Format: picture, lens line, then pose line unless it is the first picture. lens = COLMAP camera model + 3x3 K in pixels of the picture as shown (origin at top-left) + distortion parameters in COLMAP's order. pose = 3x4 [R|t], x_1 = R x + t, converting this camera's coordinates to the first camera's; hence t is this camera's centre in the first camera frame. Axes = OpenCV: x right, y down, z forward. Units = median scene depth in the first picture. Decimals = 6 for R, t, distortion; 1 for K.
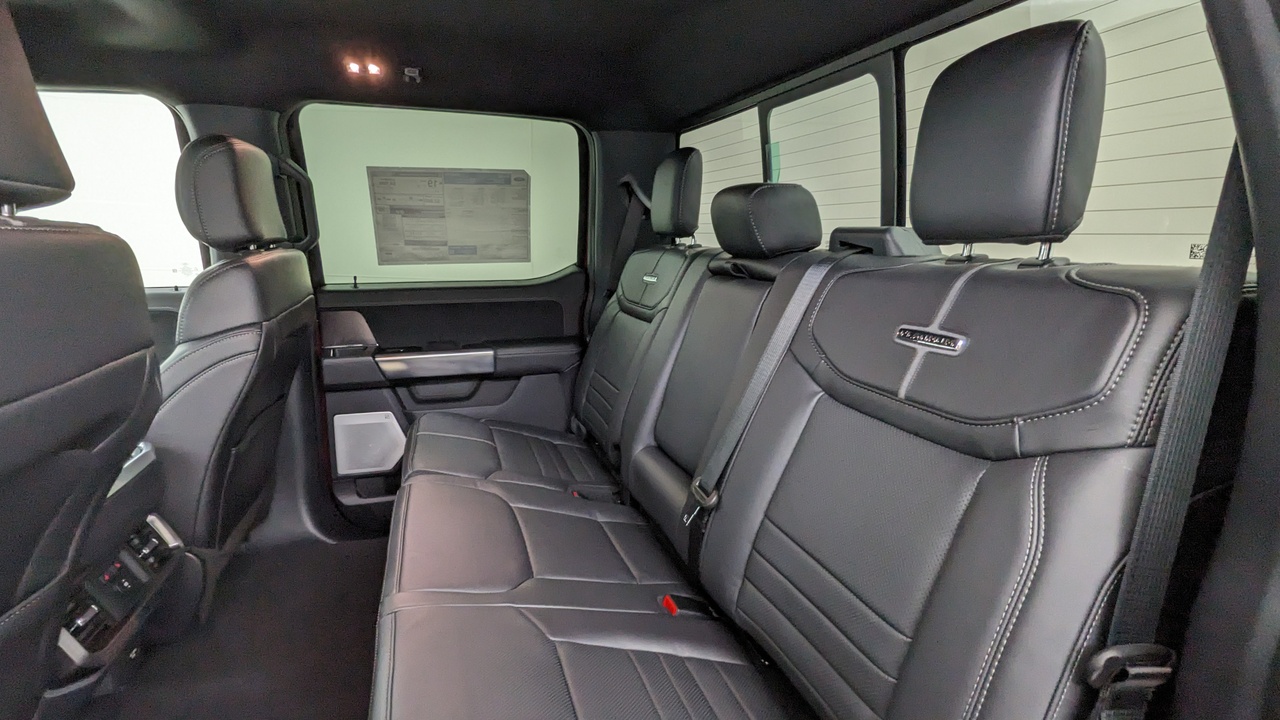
lens RADIAL K [[614.5, 0, 642.4], [0, 614.5, 357.1], [0, 0, 1]] dist [0.001365, -0.003284]
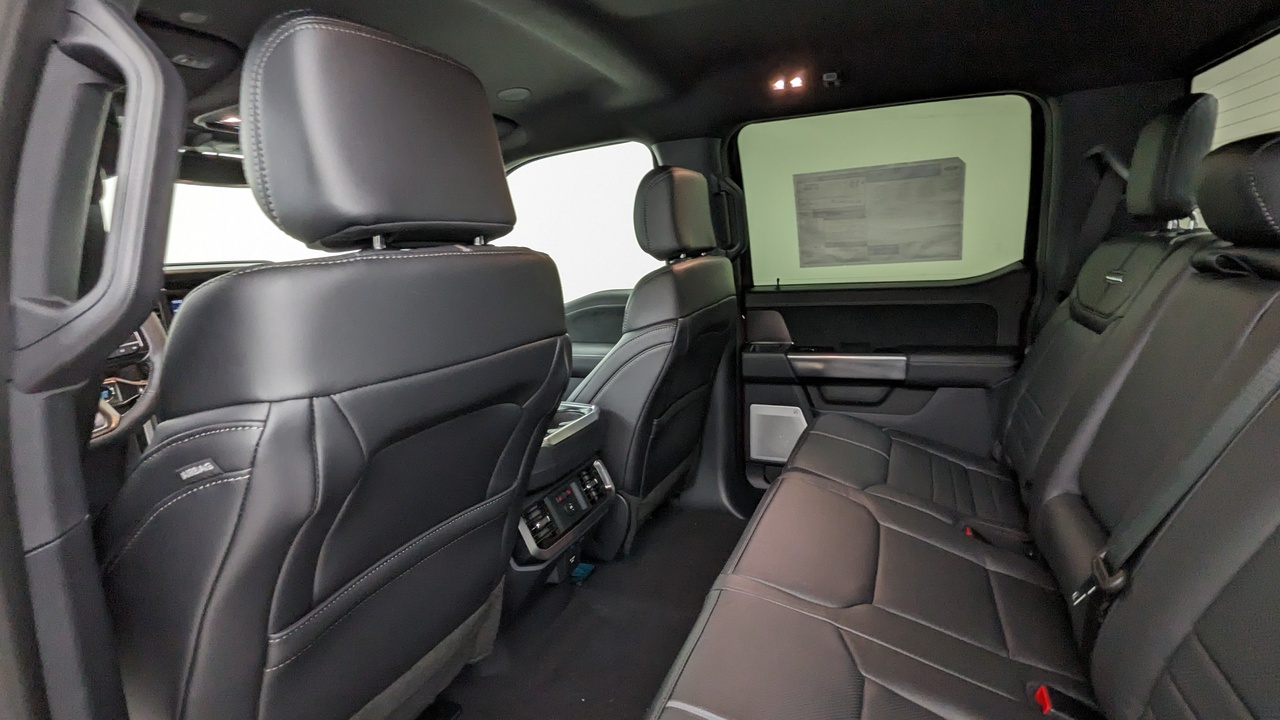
lens RADIAL K [[614.5, 0, 634.5], [0, 614.5, 357.7], [0, 0, 1]] dist [0.001365, -0.003284]
pose [[0.742008, 0.073840, -0.666312, 0.094400], [-0.073117, 0.996900, 0.029052, -0.007423], [0.666392, 0.027161, 0.745107, 0.040560]]
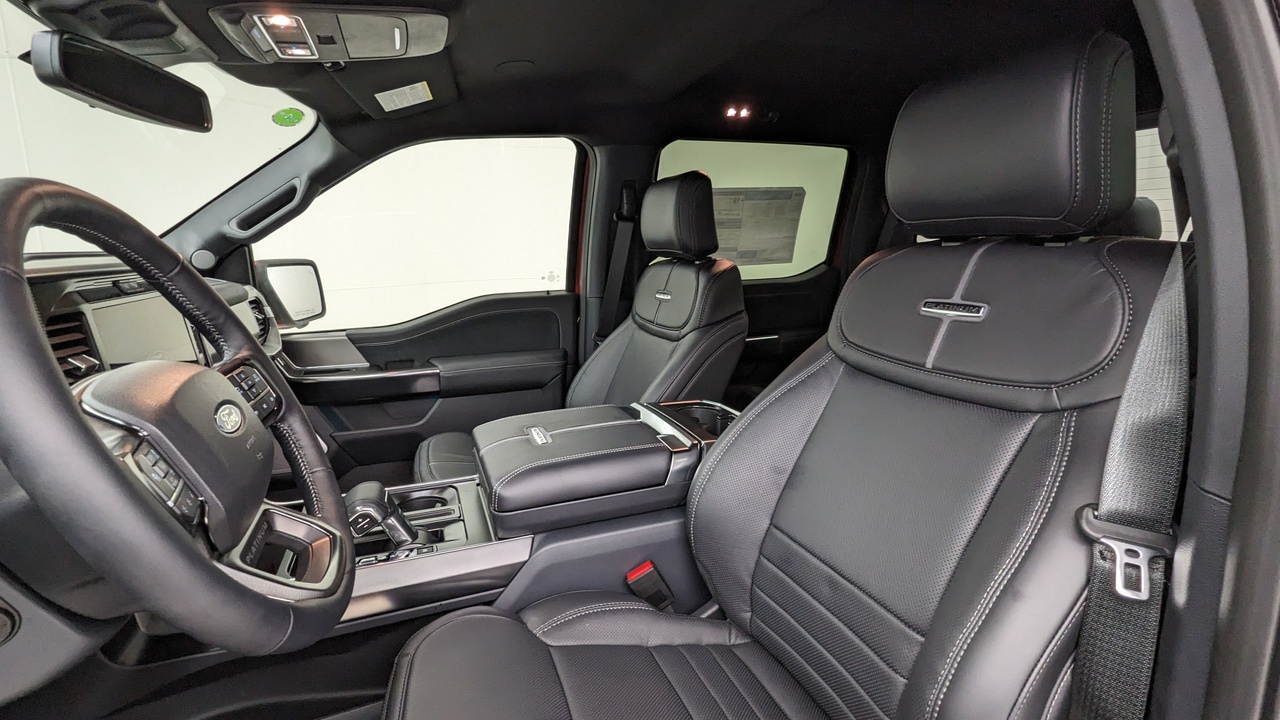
lens RADIAL K [[614.5, 0, 632.2], [0, 614.5, 357.4], [0, 0, 1]] dist [0.001365, -0.003284]
pose [[0.999341, -0.036297, 0.000419, -0.690988], [0.036299, 0.999200, -0.016757, 0.053867], [0.000189, 0.016761, 0.999860, -0.273419]]
